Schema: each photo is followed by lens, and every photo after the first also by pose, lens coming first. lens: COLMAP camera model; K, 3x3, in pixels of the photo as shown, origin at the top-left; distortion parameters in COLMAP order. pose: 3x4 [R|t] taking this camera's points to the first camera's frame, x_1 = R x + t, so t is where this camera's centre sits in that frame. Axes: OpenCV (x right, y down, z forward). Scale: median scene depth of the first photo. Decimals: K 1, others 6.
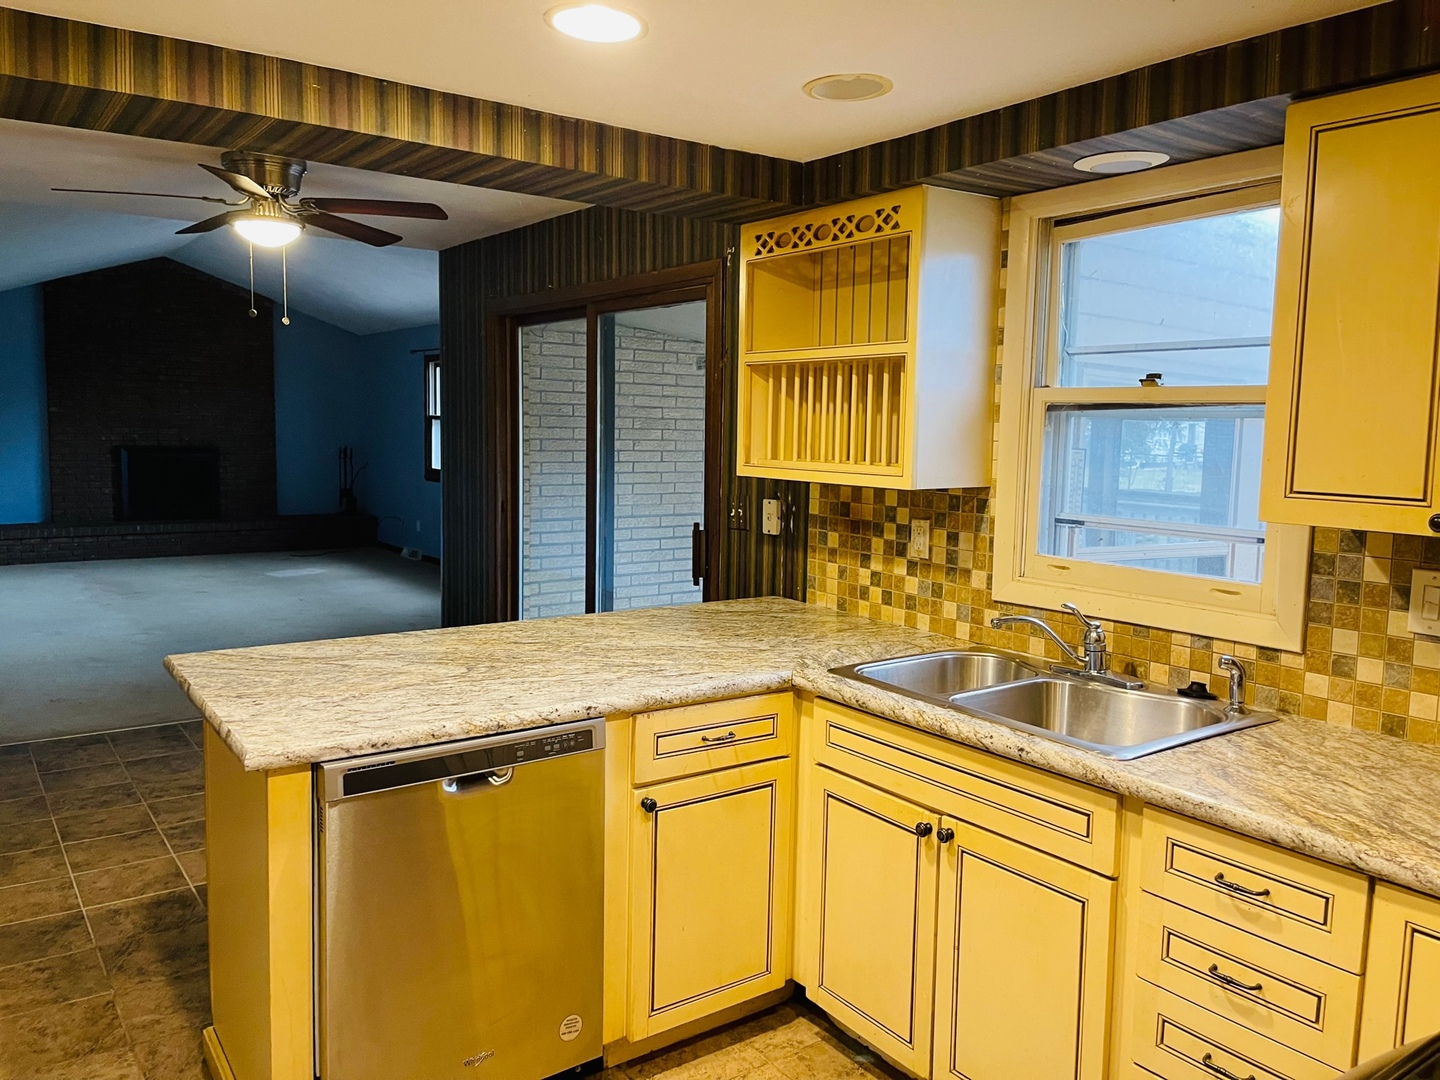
lens RADIAL K [[1089.6, 0, 722.3], [0, 1089.6, 529.2], [0, 0, 1]] dist [0.079537, -0.109644]
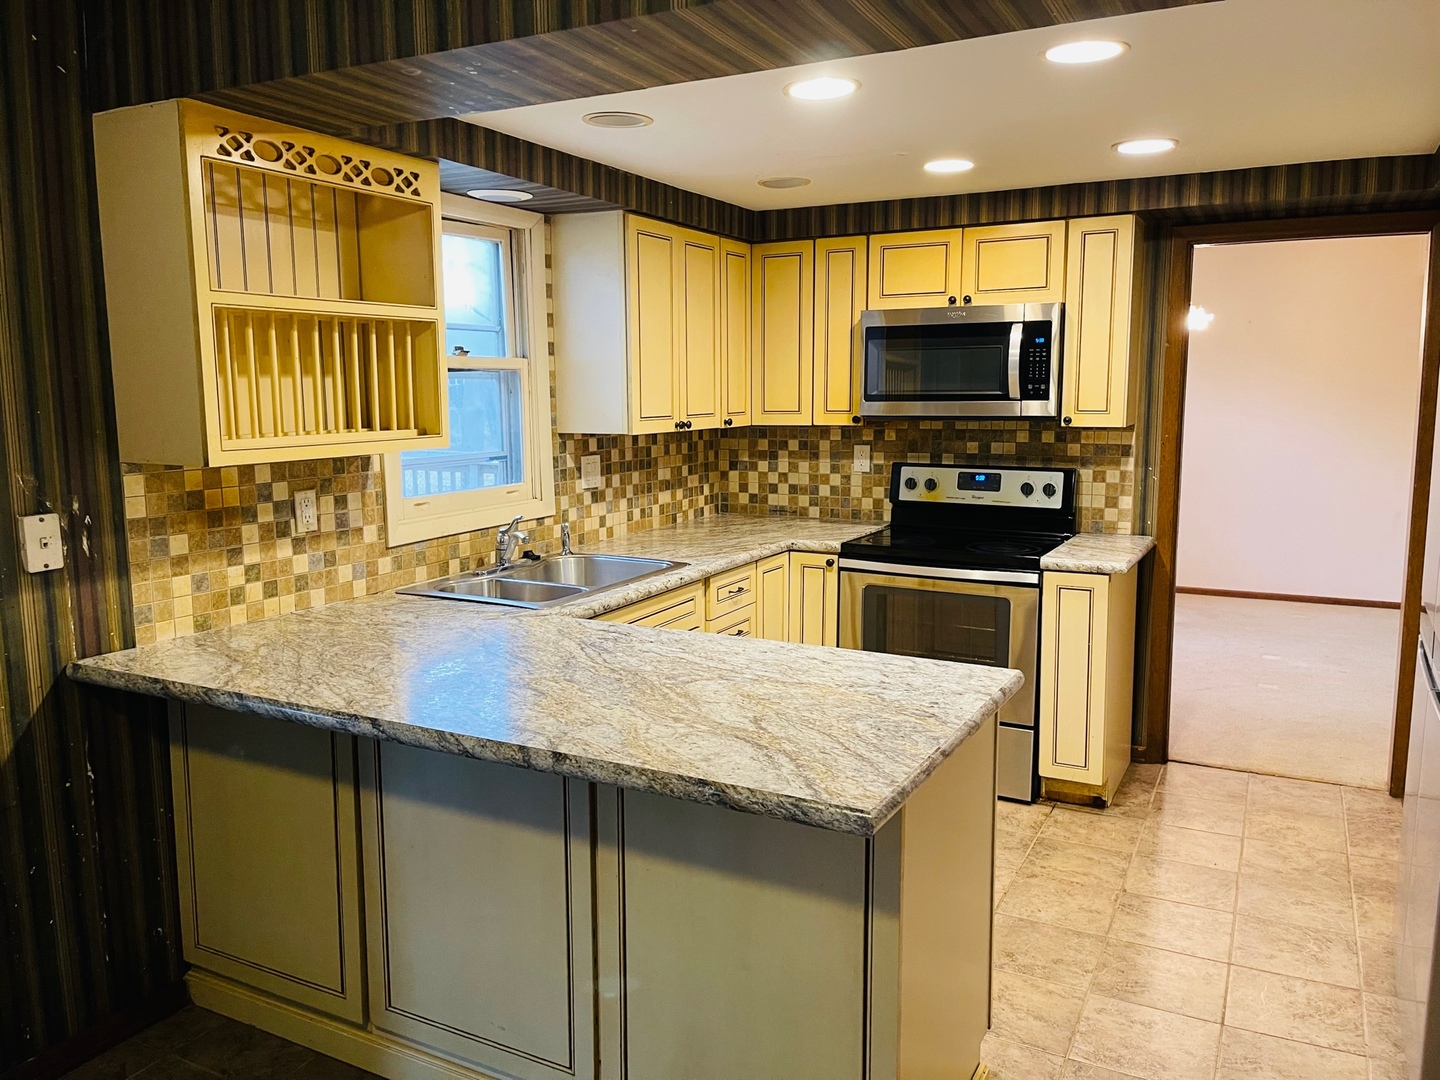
lens RADIAL K [[1089.6, 0, 722.3], [0, 1089.6, 529.2], [0, 0, 1]] dist [0.079537, -0.109644]
pose [[-0.454870, -0.131767, 0.880756, -0.840240], [0.087150, 0.977660, 0.191274, -0.129587], [-0.886283, 0.163762, -0.433225, 1.140386]]
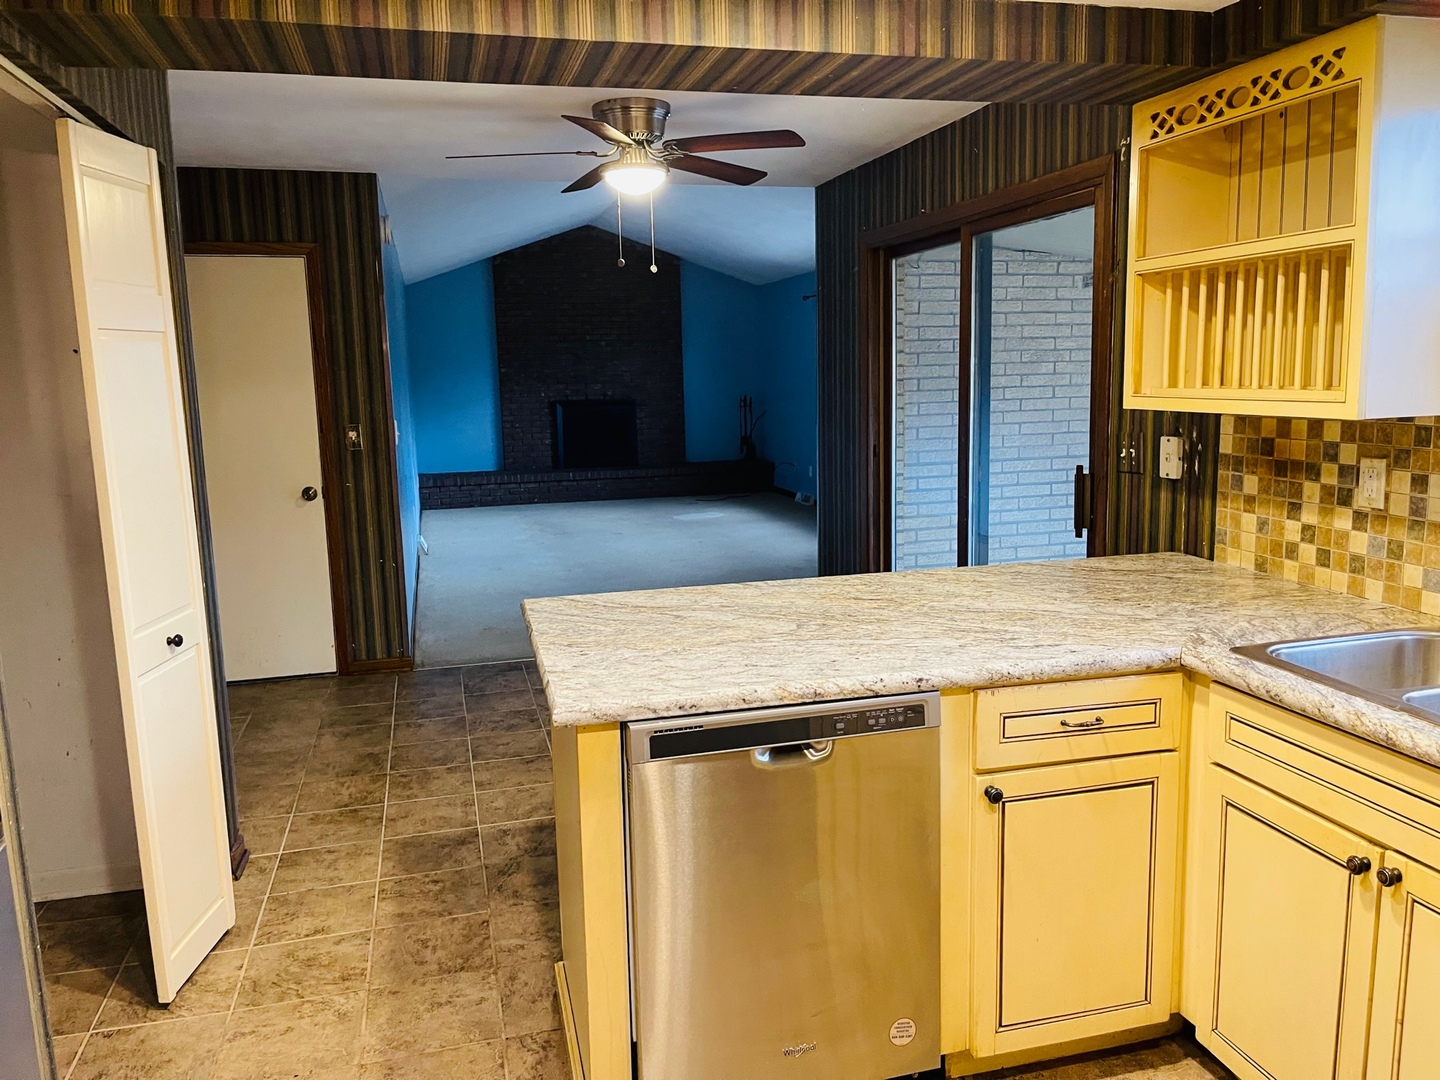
lens RADIAL K [[1089.6, 0, 722.3], [0, 1089.6, 529.2], [0, 0, 1]] dist [0.079537, -0.109644]
pose [[0.933880, 0.011753, -0.357392, 0.031902], [0.006507, 0.998736, 0.049848, -0.000812], [0.357526, -0.048877, 0.932623, 0.103074]]
